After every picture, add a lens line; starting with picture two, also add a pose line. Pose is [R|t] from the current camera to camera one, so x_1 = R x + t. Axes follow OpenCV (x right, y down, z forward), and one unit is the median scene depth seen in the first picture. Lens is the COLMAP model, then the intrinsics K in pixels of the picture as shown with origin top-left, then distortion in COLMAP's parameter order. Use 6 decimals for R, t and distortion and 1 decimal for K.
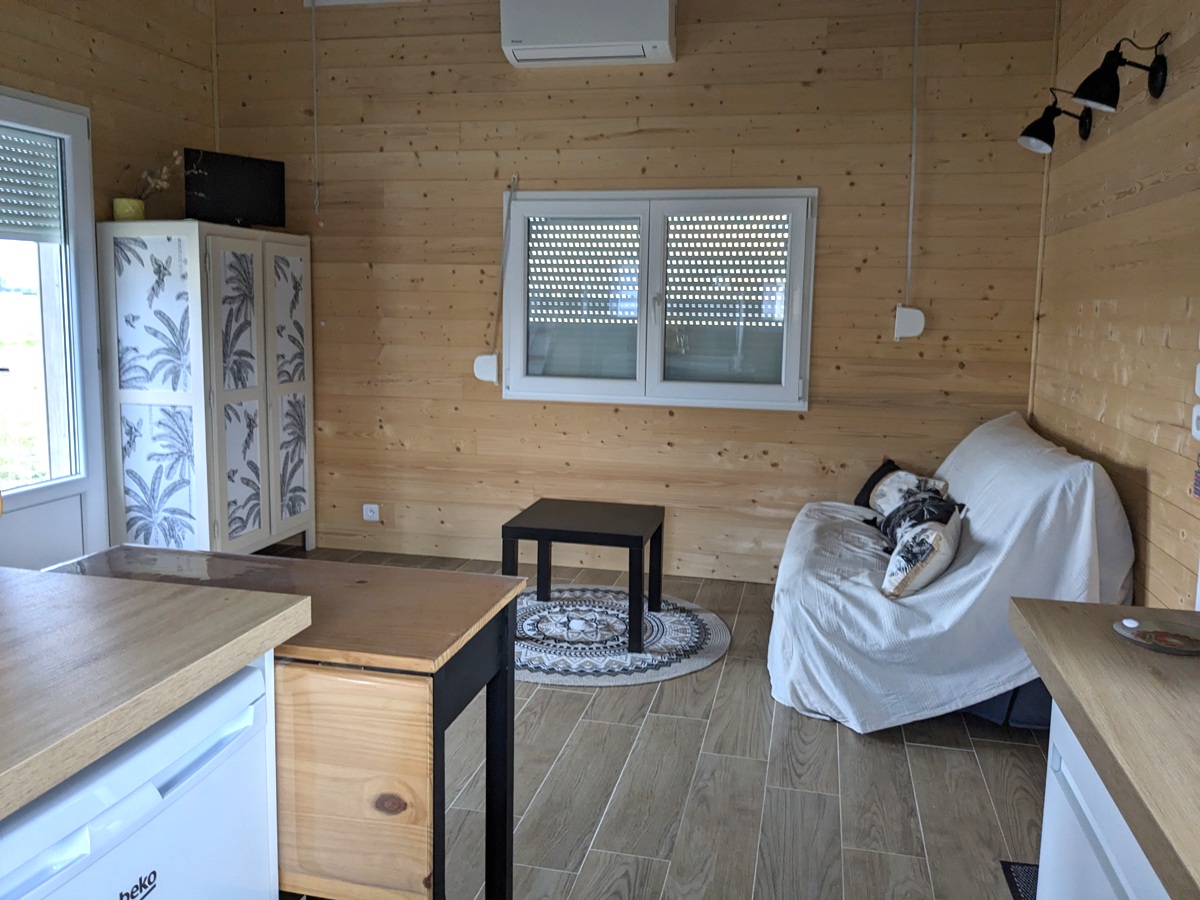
lens RADIAL K [[954.8, 0, 600.0], [0, 954.8, 450.0], [0, 0, 1]] dist [-0.001972, -0.003798]
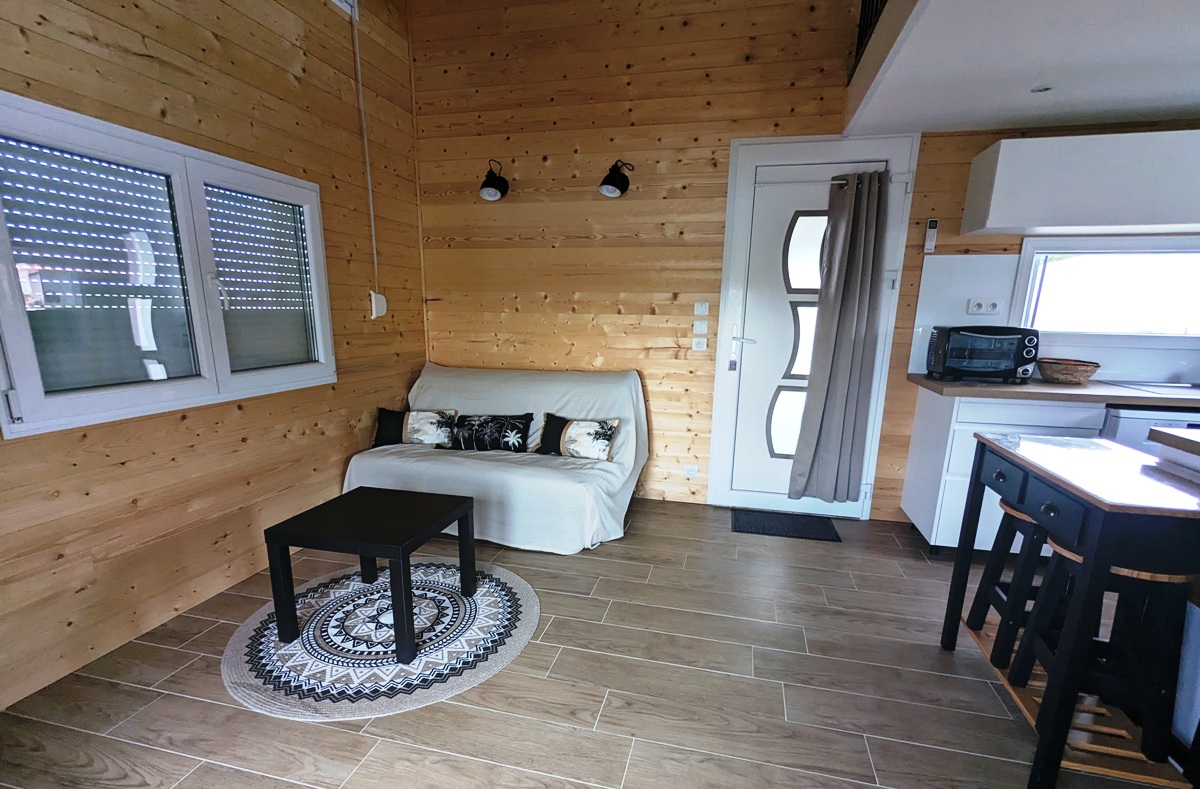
lens RADIAL K [[564.6, 0, 597.2], [0, 564.6, 457.9], [0, 0, 1]] dist [0.001015, 0.000231]
pose [[0.013935, -0.272577, 0.962033, -0.501700], [0.134993, 0.953831, 0.268298, -0.099303], [-0.990749, 0.126129, 0.050087, 0.675534]]
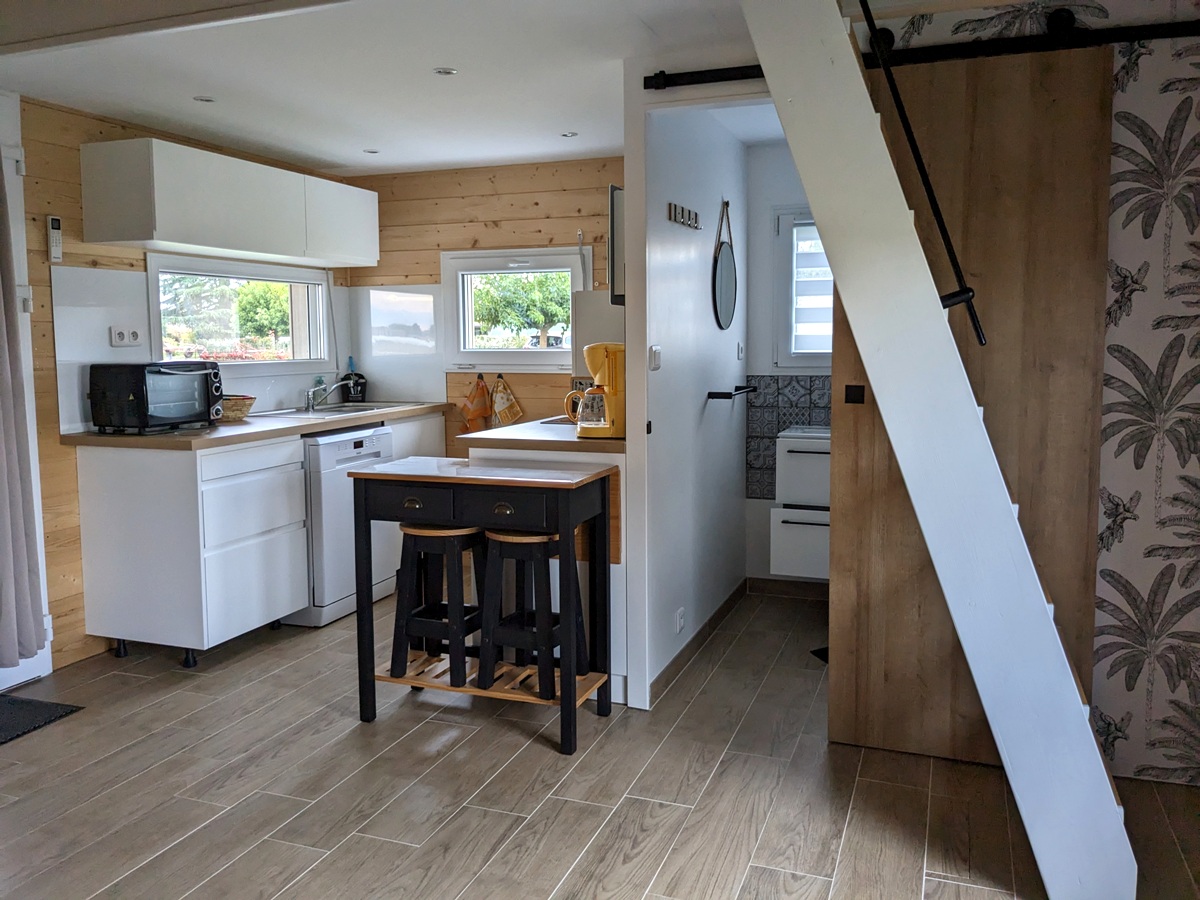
lens RADIAL K [[954.8, 0, 600.0], [0, 954.8, 450.0], [0, 0, 1]] dist [-0.001972, -0.003798]
pose [[-0.991656, -0.023666, 0.126722, -0.318759], [0.011004, 0.963876, 0.266124, -0.158611], [-0.128442, 0.265298, -0.955573, 1.053825]]
